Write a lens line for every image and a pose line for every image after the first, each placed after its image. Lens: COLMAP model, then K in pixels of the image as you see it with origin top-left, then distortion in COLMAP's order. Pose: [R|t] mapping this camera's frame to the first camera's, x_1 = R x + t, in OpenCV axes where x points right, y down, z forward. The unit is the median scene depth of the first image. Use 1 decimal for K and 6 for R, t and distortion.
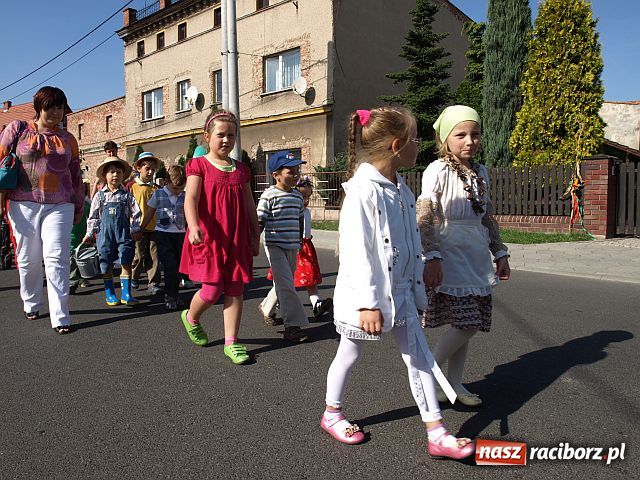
lens RADIAL K [[514.8, 0, 317.7], [0, 514.8, 231.6], [0, 0, 1]] dist [-0.105554, 0.069131]
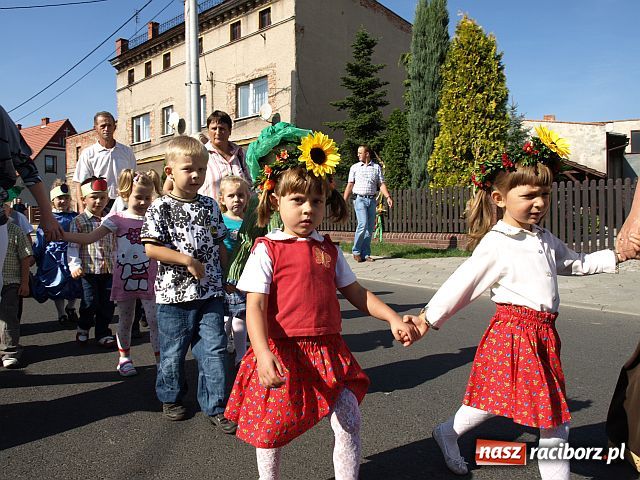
lens RADIAL K [[514.8, 0, 317.7], [0, 514.8, 231.6], [0, 0, 1]] dist [-0.105554, 0.069131]
pose [[0.999521, 0.000174, -0.030945, 0.128920], [-0.001285, 0.999355, -0.035897, 0.003378], [0.030918, 0.035919, 0.998876, -0.067982]]
